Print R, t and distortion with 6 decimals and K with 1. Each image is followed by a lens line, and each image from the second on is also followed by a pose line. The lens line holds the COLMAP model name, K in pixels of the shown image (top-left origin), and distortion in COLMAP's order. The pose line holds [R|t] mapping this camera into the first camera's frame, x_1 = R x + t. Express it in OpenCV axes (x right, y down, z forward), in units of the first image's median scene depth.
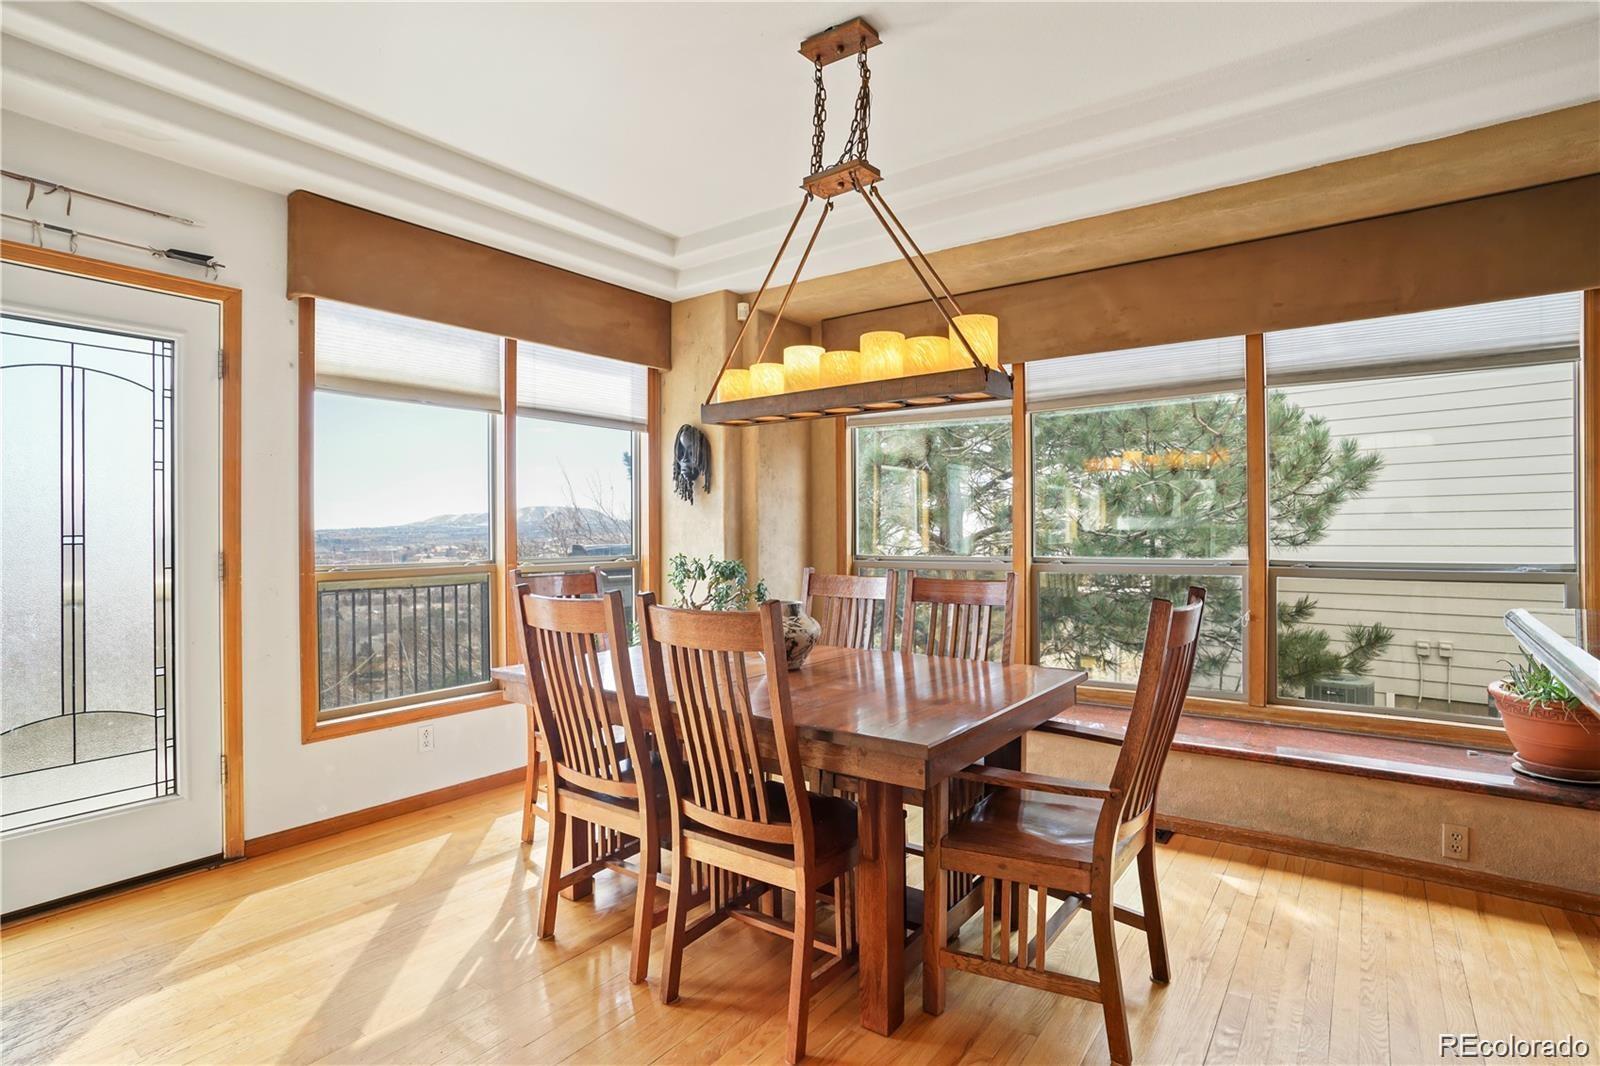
lens RADIAL K [[794.1, 0, 805.0], [0, 794.1, 532.0], [0, 0, 1]] dist [-0.023430, 0.002704]
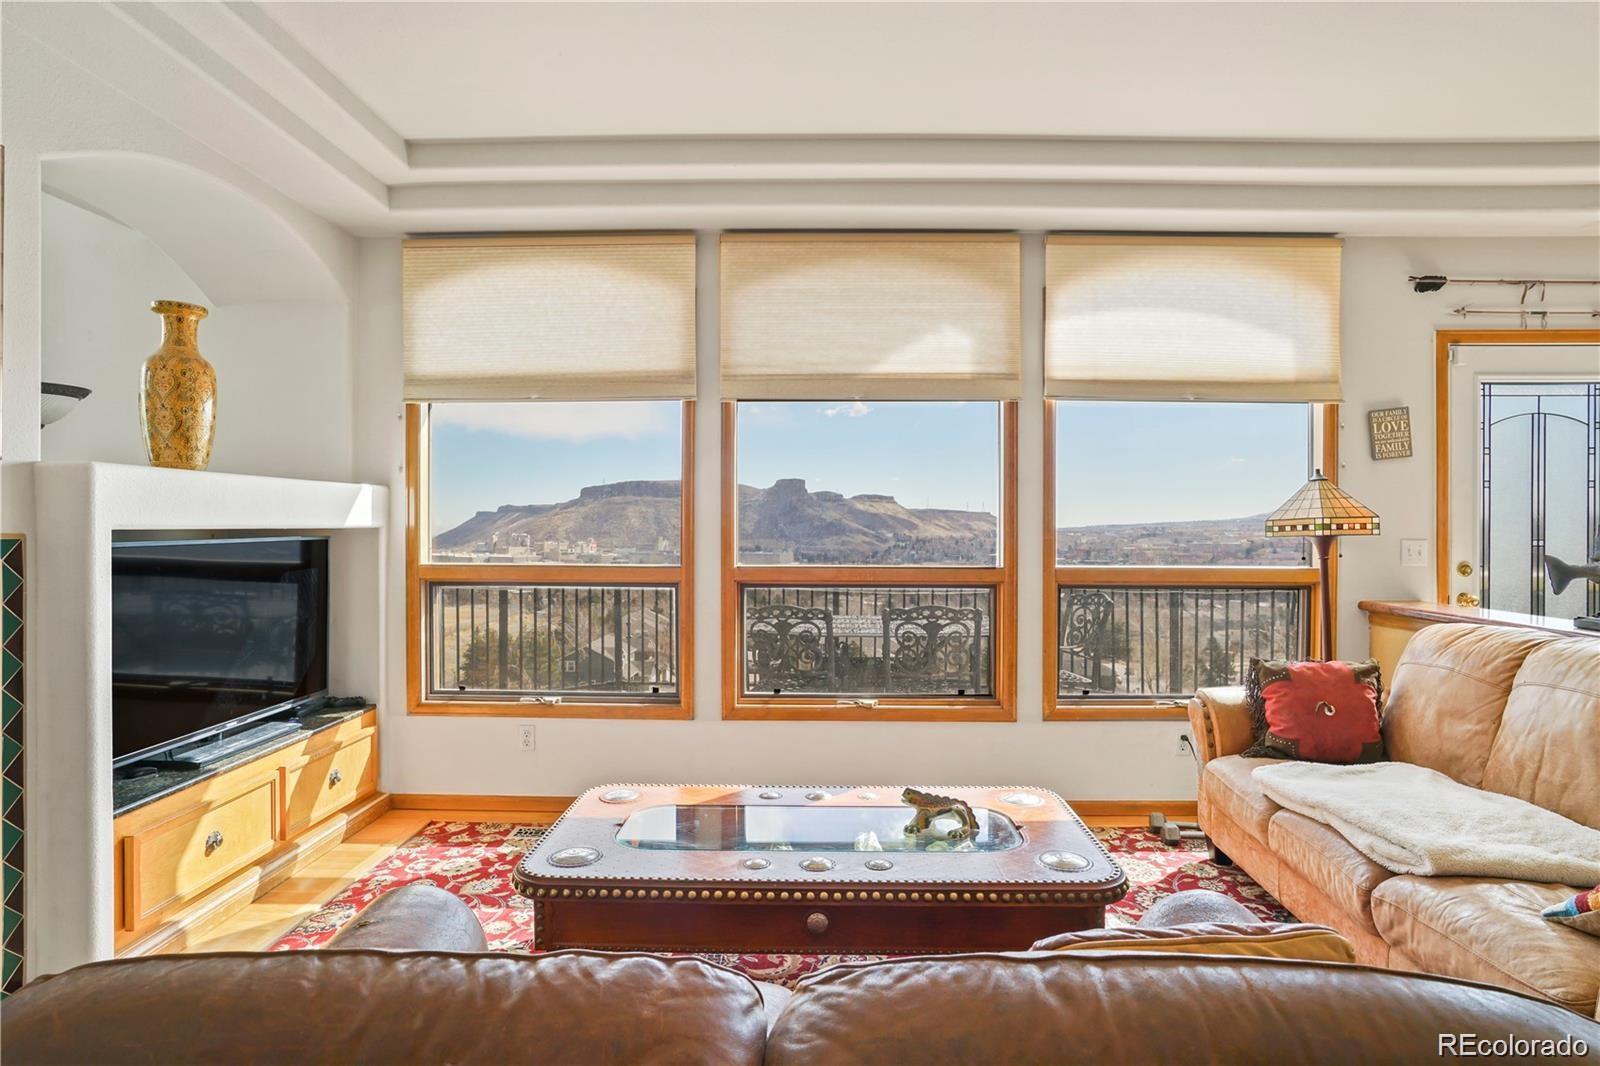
lens RADIAL K [[825.2, 0, 789.4], [0, 825.2, 531.9], [0, 0, 1]] dist [-0.031191, 0.006066]
pose [[0.564055, 0.008782, -0.825691, -0.352546], [-0.001842, 0.999954, 0.009377, -0.012980], [0.825735, -0.003768, 0.564045, -0.575969]]
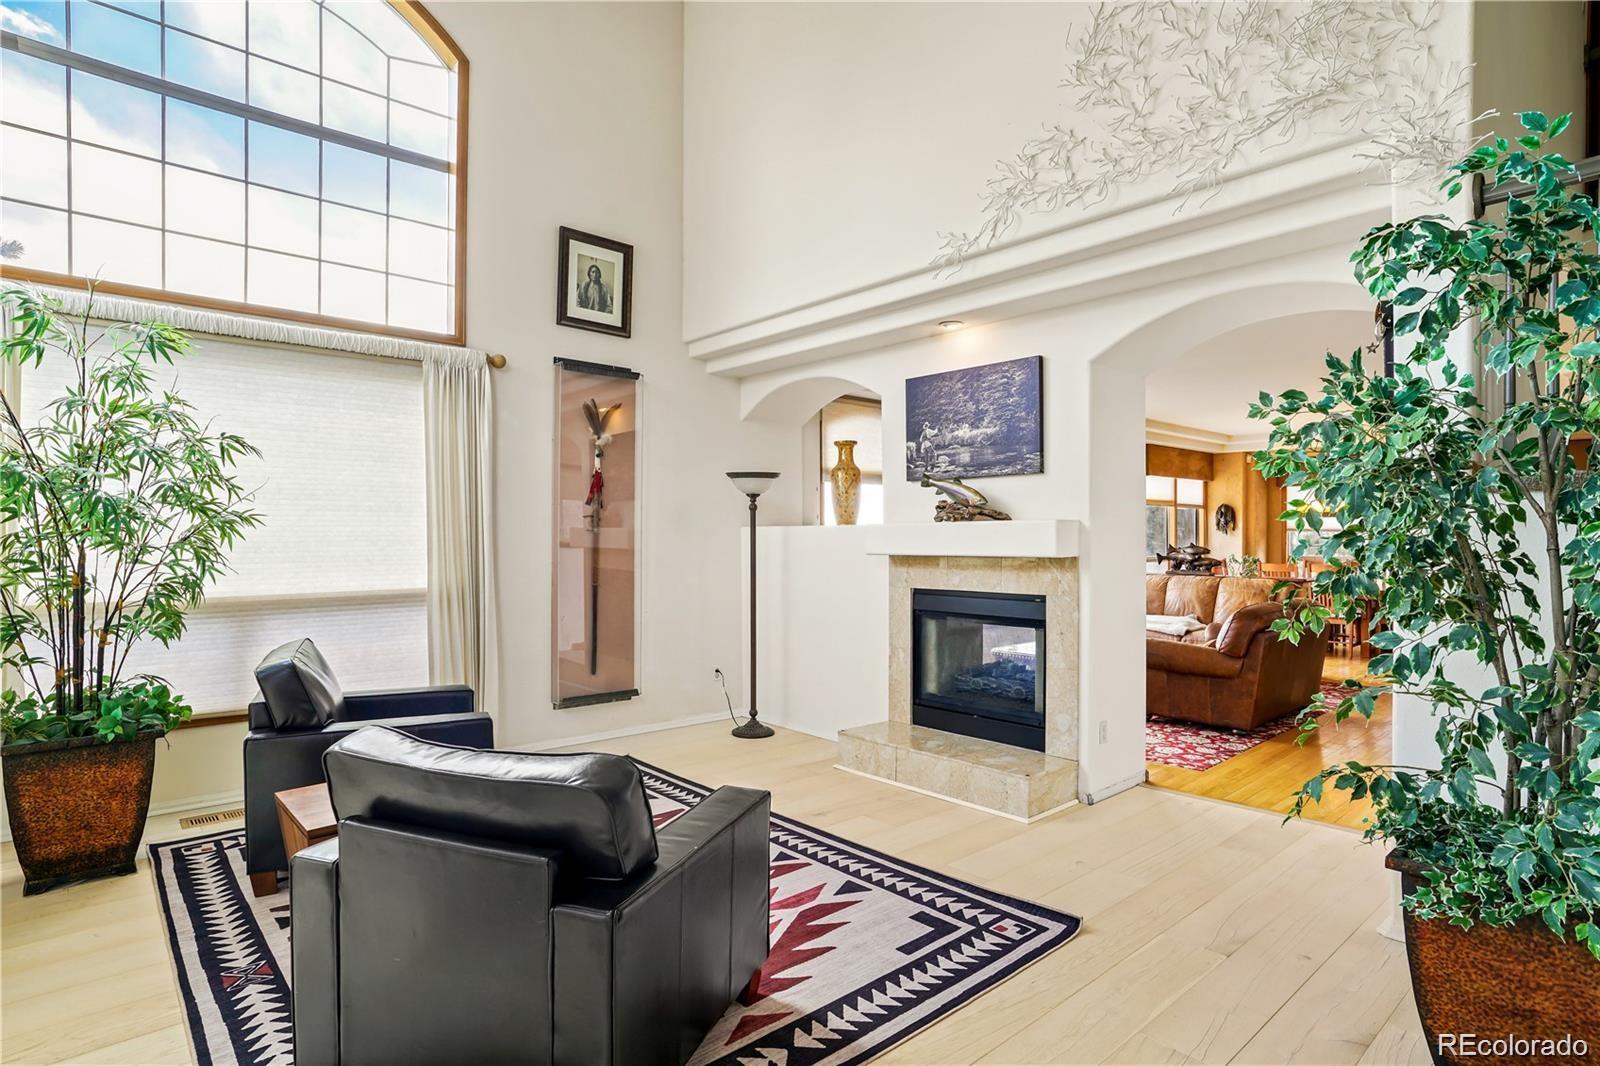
lens RADIAL K [[825.2, 0, 793.4], [0, 825.2, 545.3], [0, 0, 1]] dist [-0.031191, 0.006066]
pose [[0.972329, 0.005457, -0.233550, -1.038869], [-0.003523, 0.999956, 0.008695, -0.025970], [0.233587, -0.007631, 0.972306, -2.209861]]
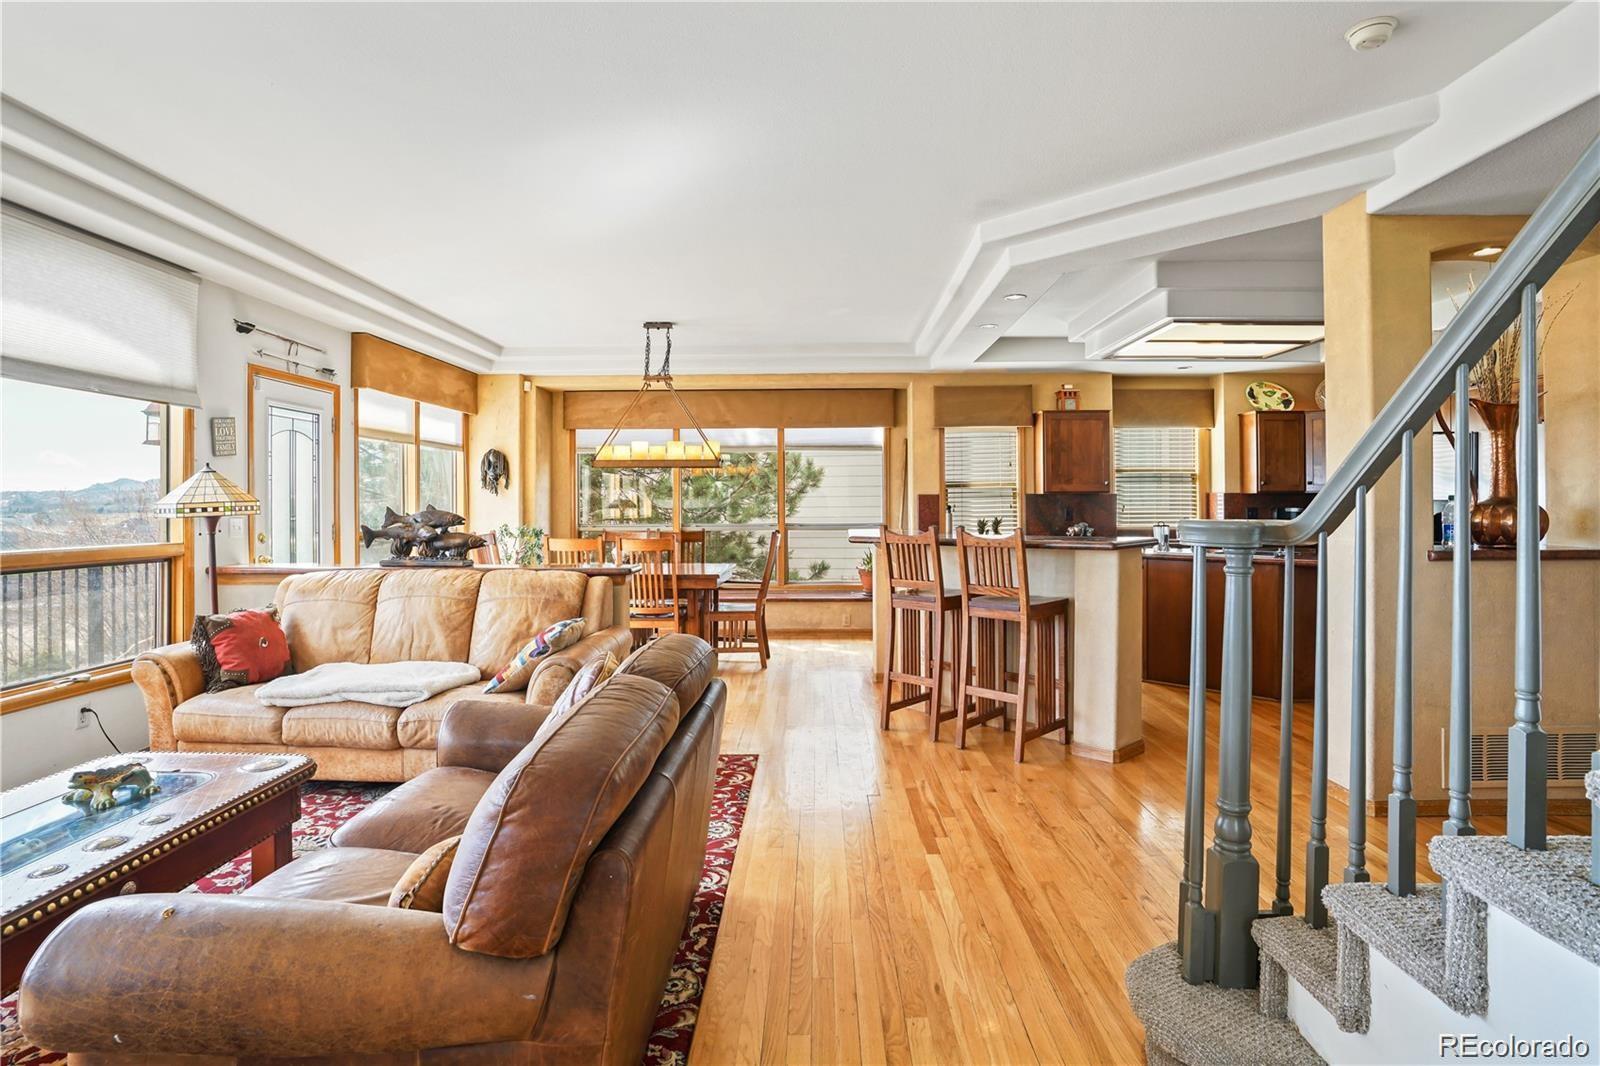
lens RADIAL K [[808.5, 0, 822.8], [0, 808.5, 501.8], [0, 0, 1]] dist [-0.041808, 0.002530]
pose [[0.806049, 0.002683, 0.591843, -0.708029], [0.001447, 0.999978, -0.006503, -0.012316], [-0.591847, 0.006098, 0.806027, -0.954217]]
